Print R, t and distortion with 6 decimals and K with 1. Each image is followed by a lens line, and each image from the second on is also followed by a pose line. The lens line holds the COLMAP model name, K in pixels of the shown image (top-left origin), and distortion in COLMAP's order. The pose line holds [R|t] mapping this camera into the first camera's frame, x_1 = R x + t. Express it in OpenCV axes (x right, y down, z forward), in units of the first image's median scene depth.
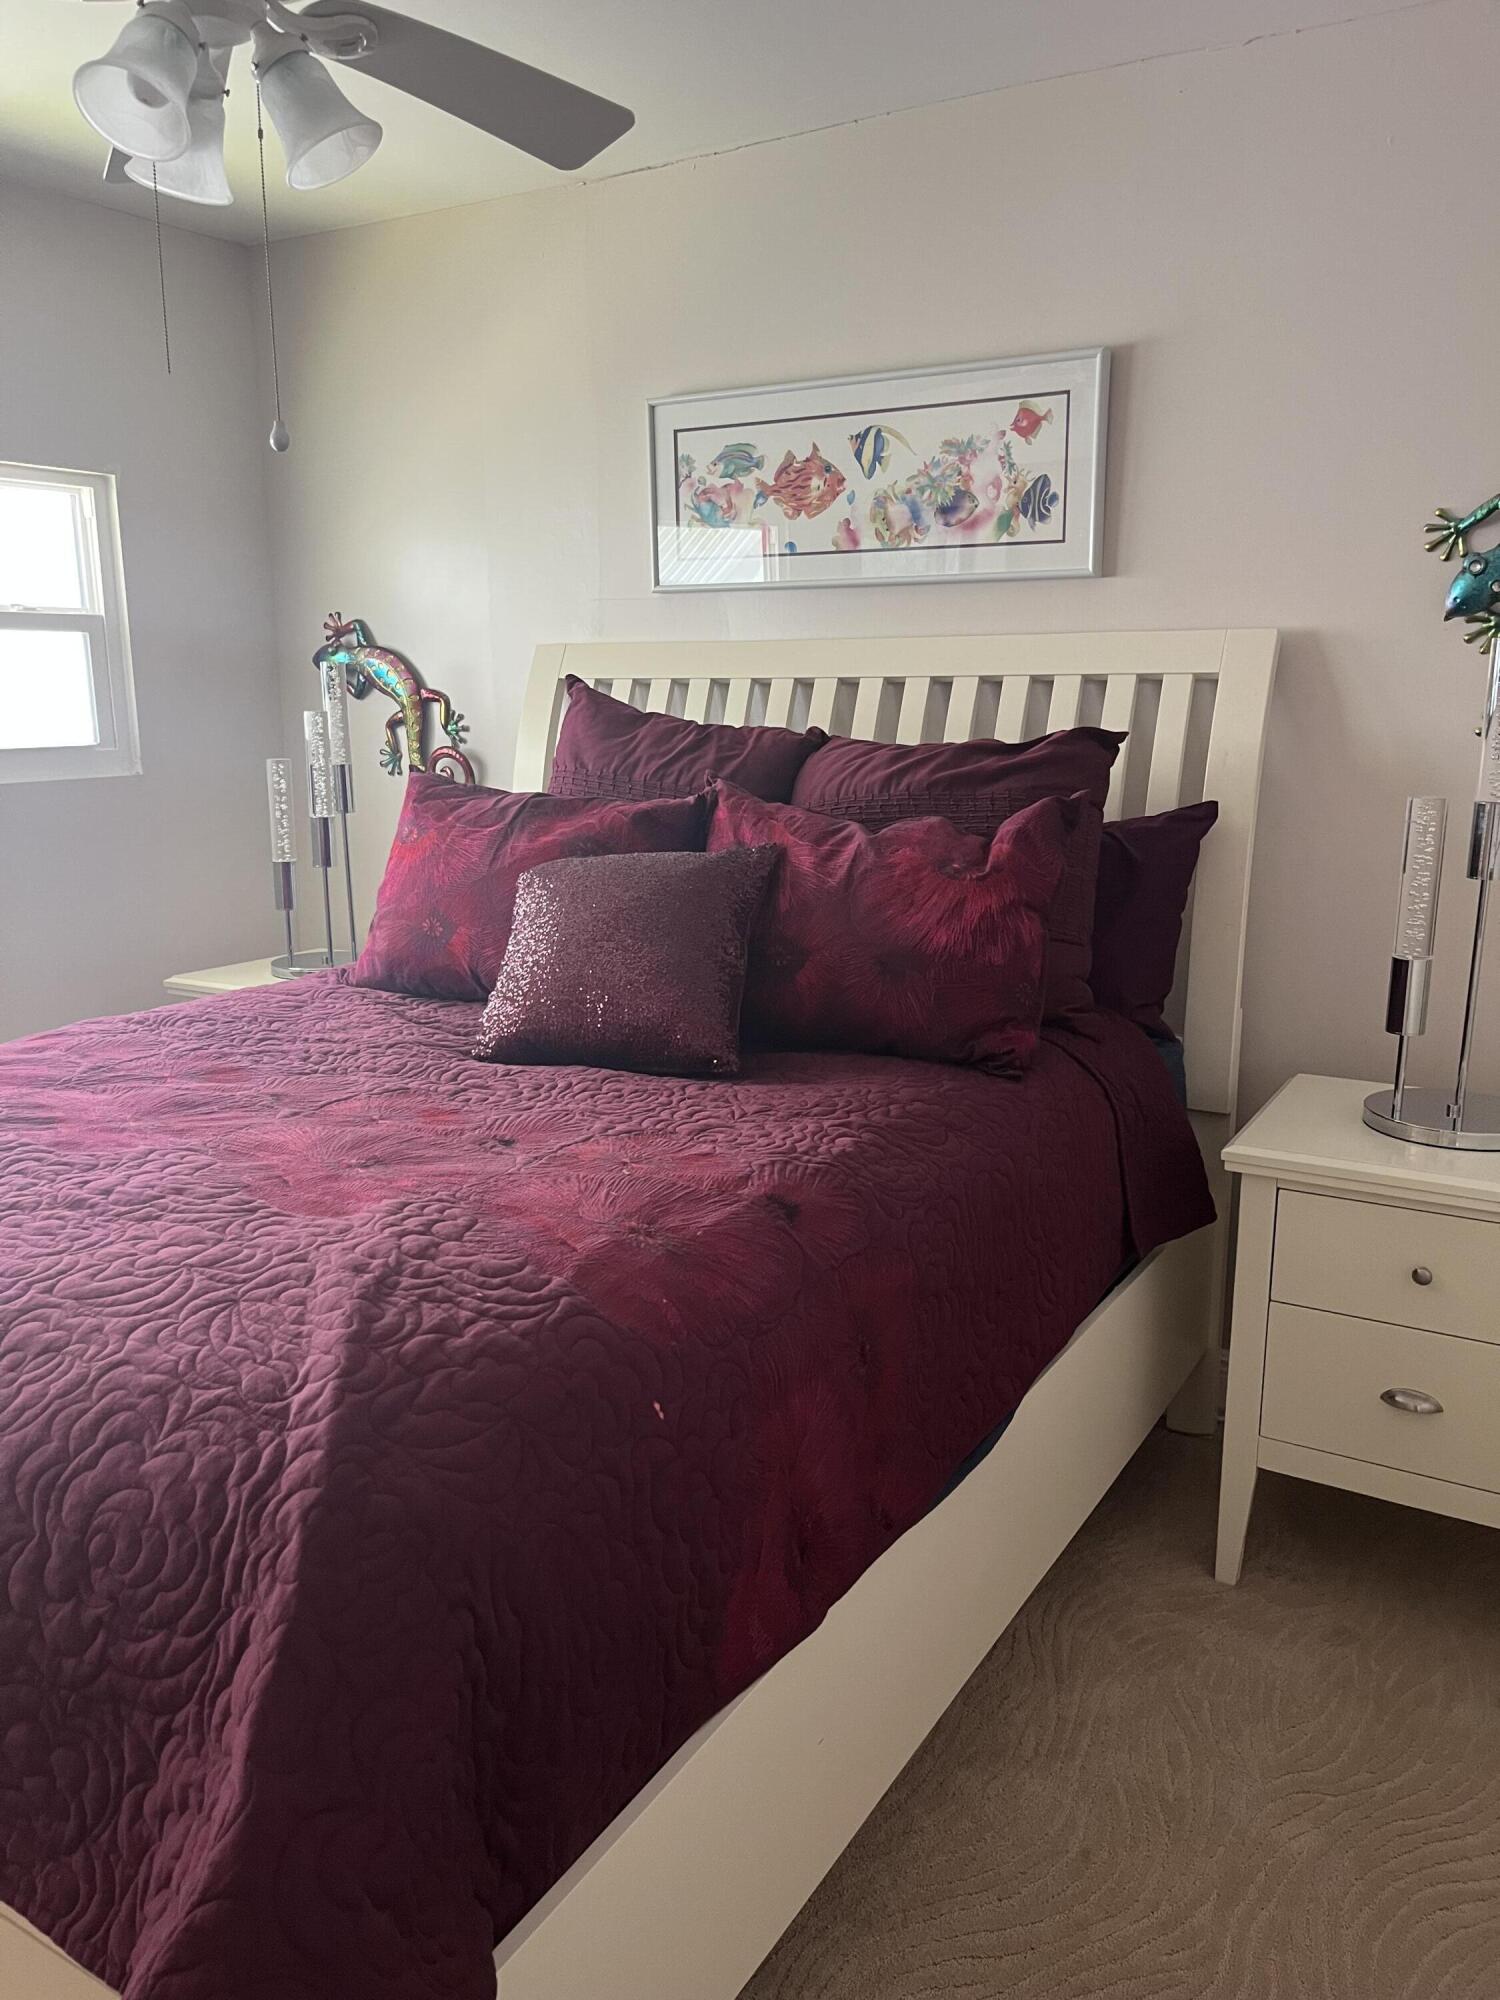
lens RADIAL K [[1513.1, 0, 751.6], [0, 1513.1, 999.4], [0, 0, 1]] dist [0.057946, -0.089893]
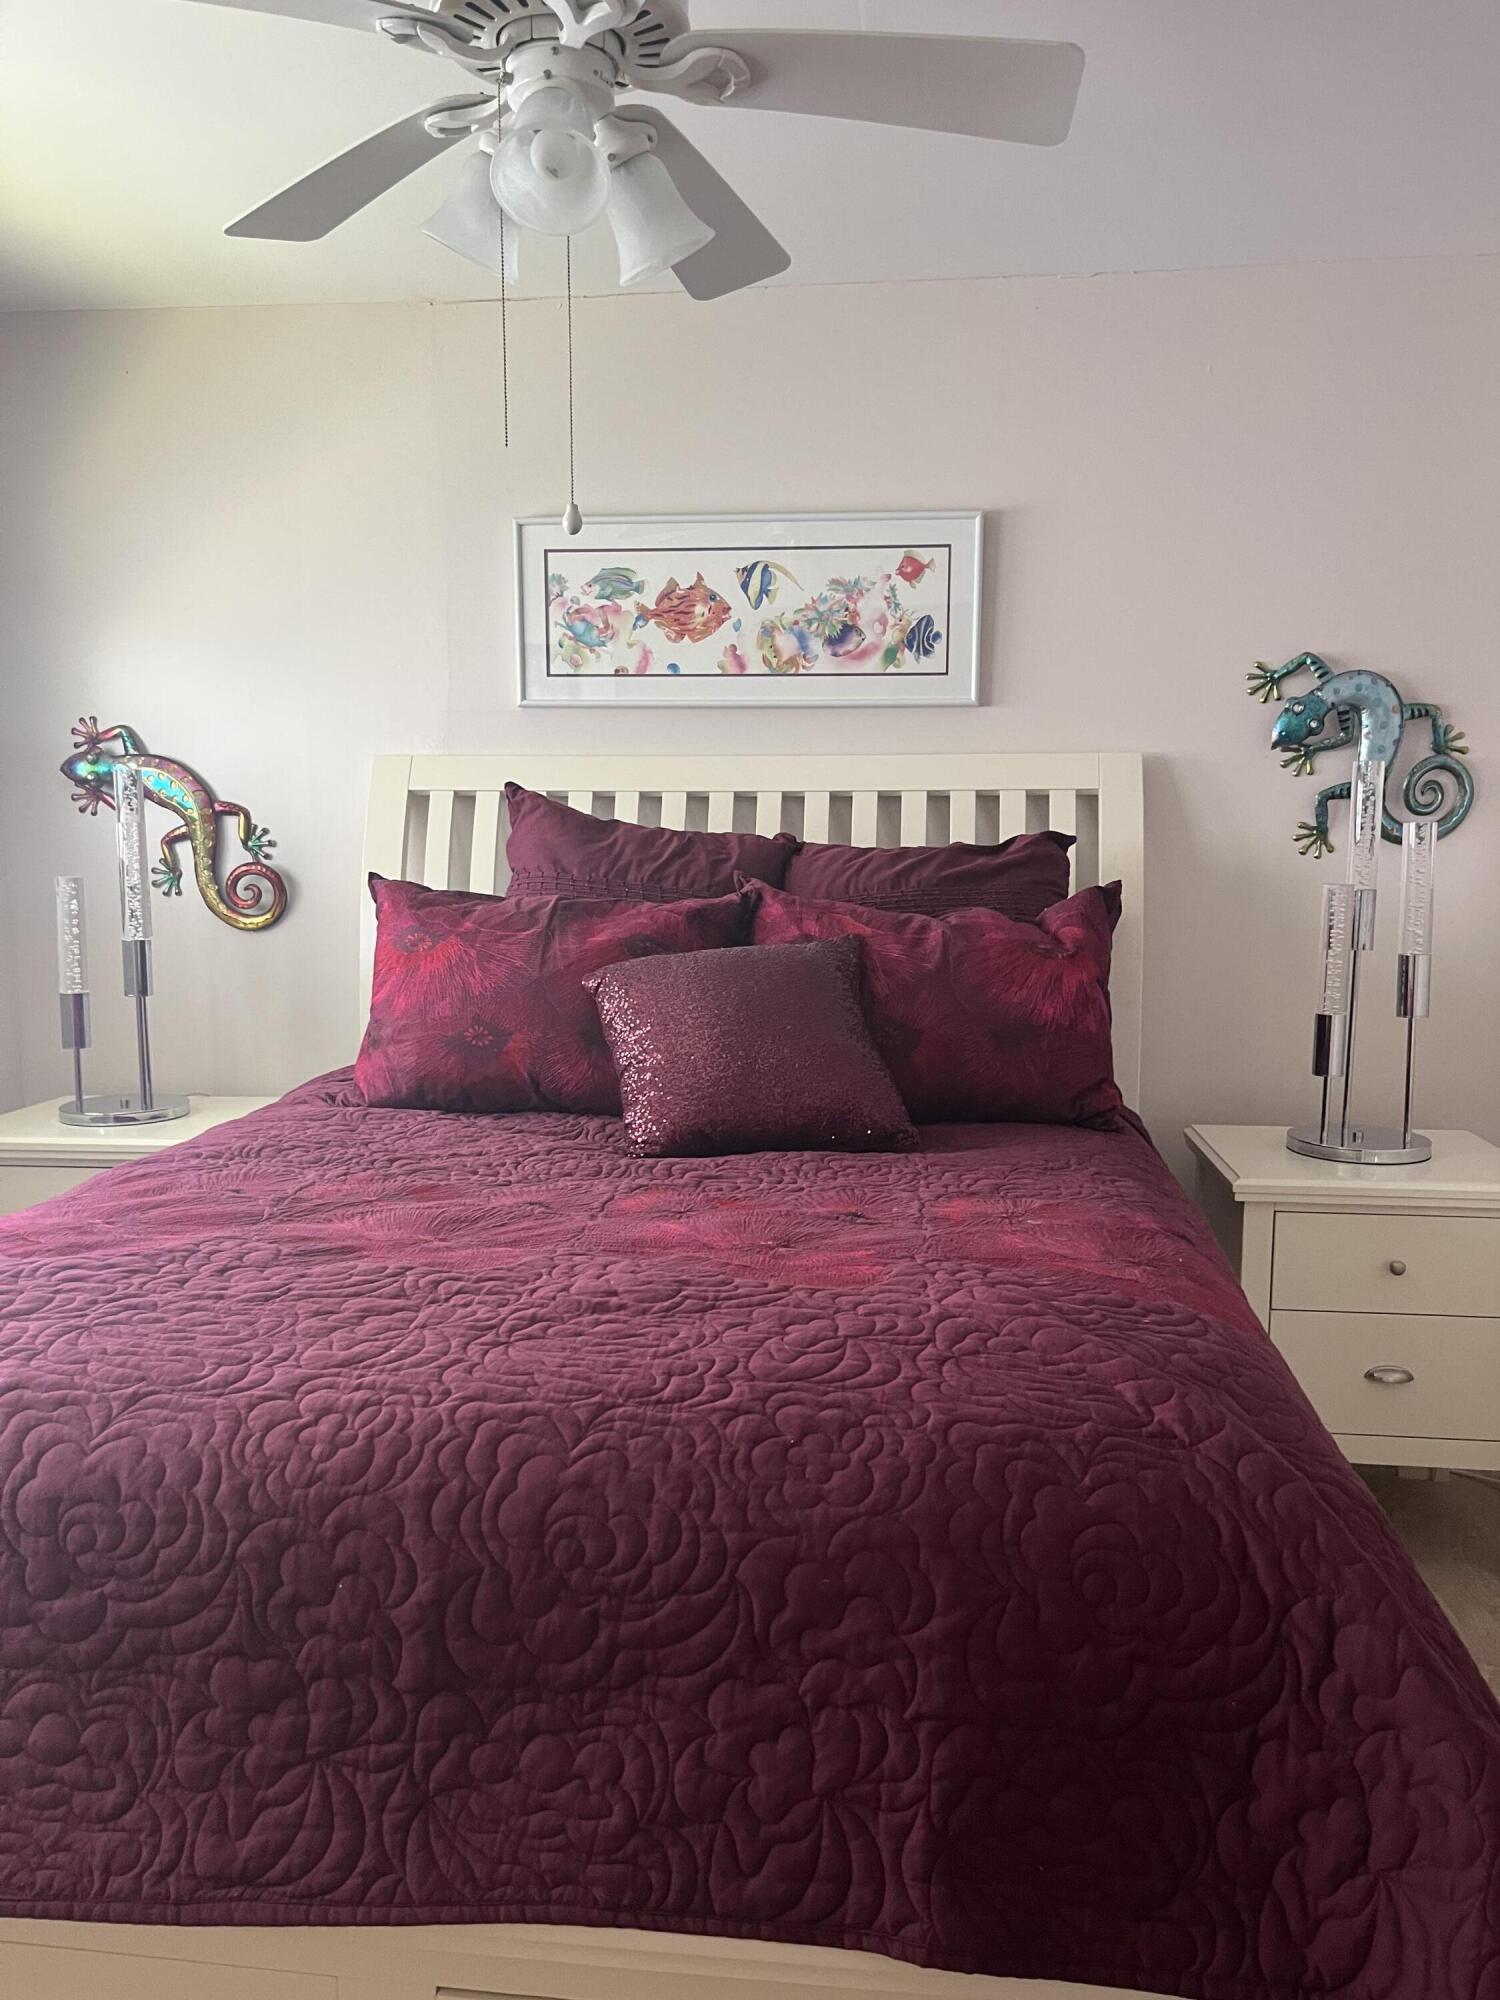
lens RADIAL K [[1513.1, 0, 746.1], [0, 1513.1, 1012.5], [0, 0, 1]] dist [0.057946, -0.089893]
pose [[0.906319, -0.044181, 0.420278, -0.414091], [0.081009, 0.994240, -0.070177, 0.015914], [-0.414757, 0.097649, 0.904678, 0.066166]]
